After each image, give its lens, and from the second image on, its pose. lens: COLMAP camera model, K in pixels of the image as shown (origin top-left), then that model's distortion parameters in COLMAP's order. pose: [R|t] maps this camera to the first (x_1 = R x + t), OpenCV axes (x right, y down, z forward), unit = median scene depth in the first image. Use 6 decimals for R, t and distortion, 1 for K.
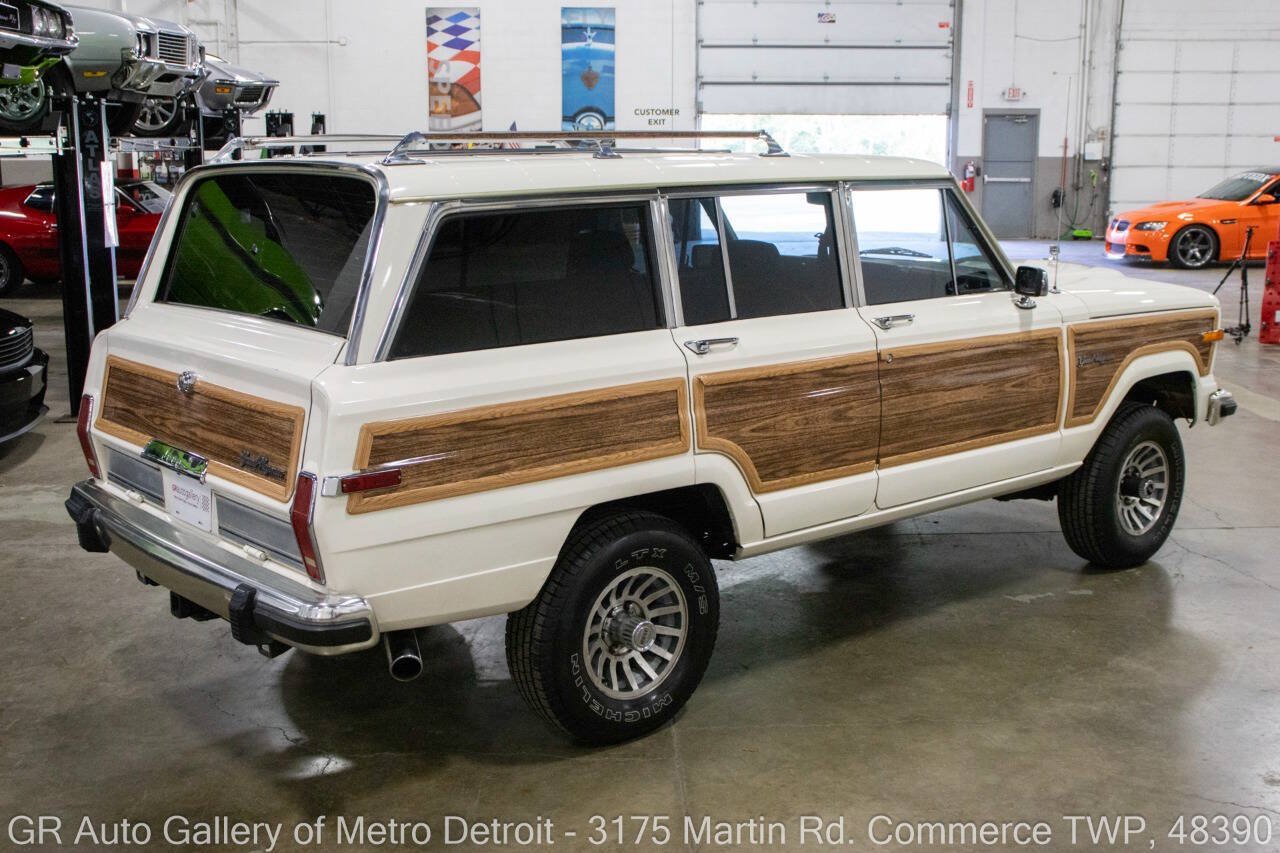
lens RADIAL K [[1485.8, 0, 640.0], [0, 1485.8, 426.5], [0, 0, 1]] dist [-0.095710, 0.311635]
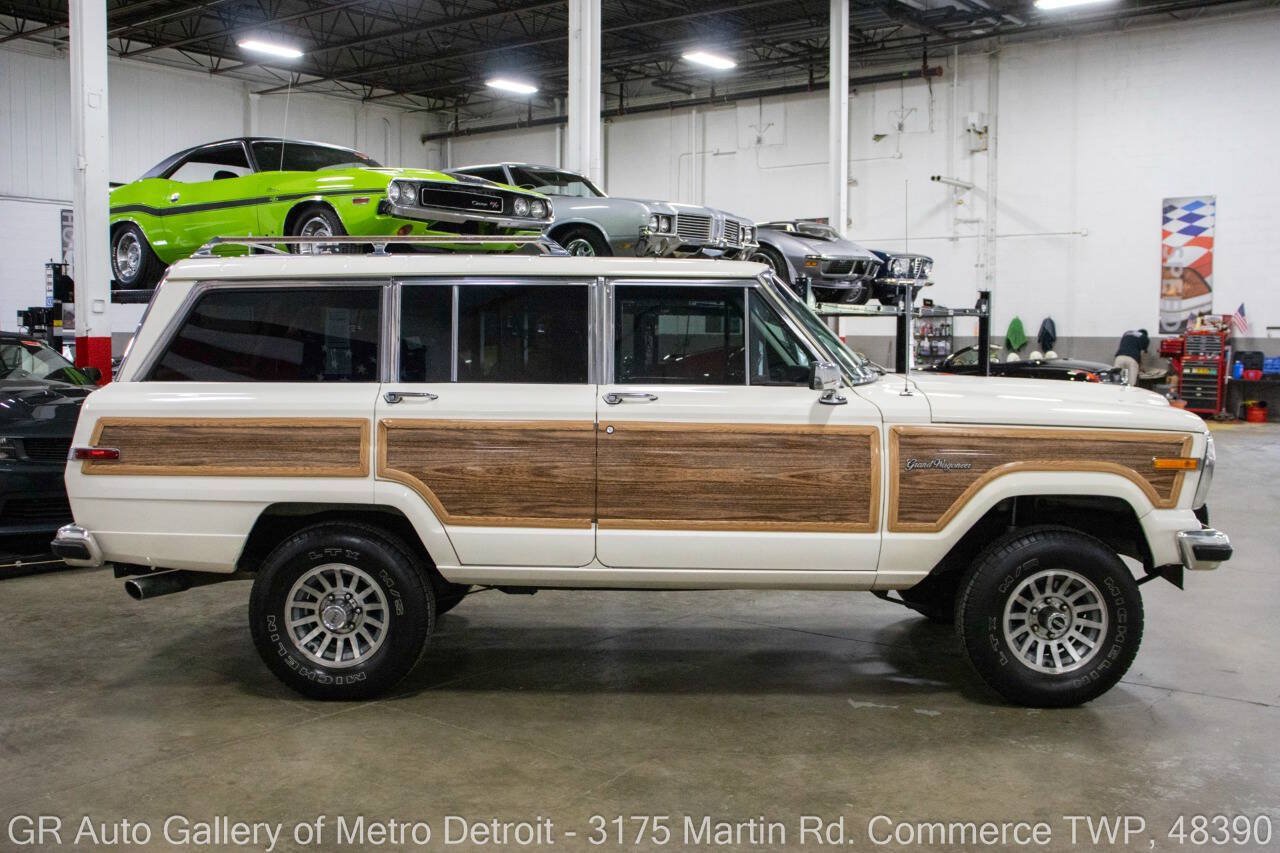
lens RADIAL K [[1328.0, 0, 594.7], [0, 1328.0, 409.3], [0, 0, 1]] dist [-0.109526, 0.147527]
pose [[0.738583, 0.044809, -0.672672, 0.842546], [-0.139204, 0.986423, -0.087135, 0.028341], [0.659635, 0.157995, 0.734792, 0.251138]]
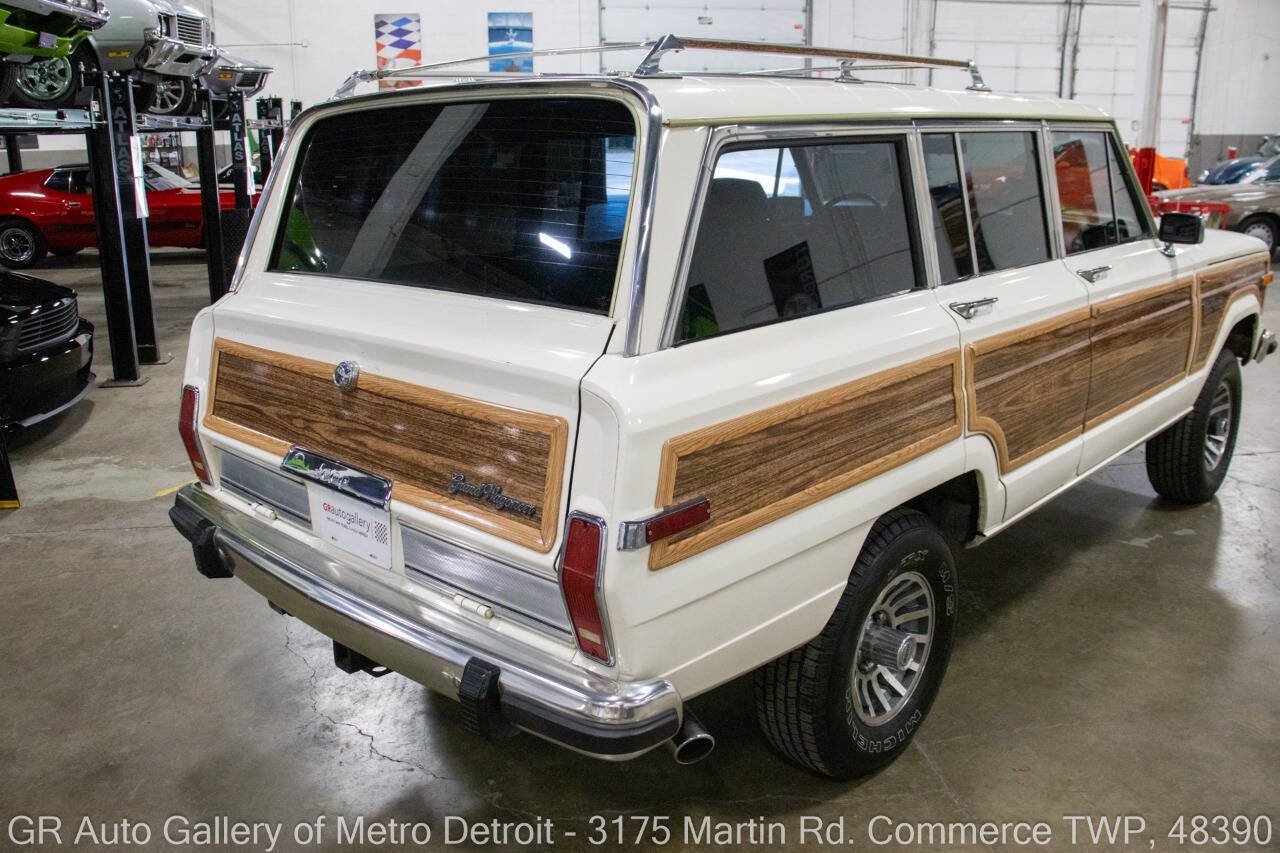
lens RADIAL K [[1112.7, 0, 637.7], [0, 1112.7, 415.1], [0, 0, 1]] dist [-0.165979, 0.170906]
pose [[0.992848, -0.040294, 0.112379, -0.194571], [0.033249, 0.997404, 0.063879, -0.036107], [-0.114662, -0.059686, 0.991610, 0.363733]]
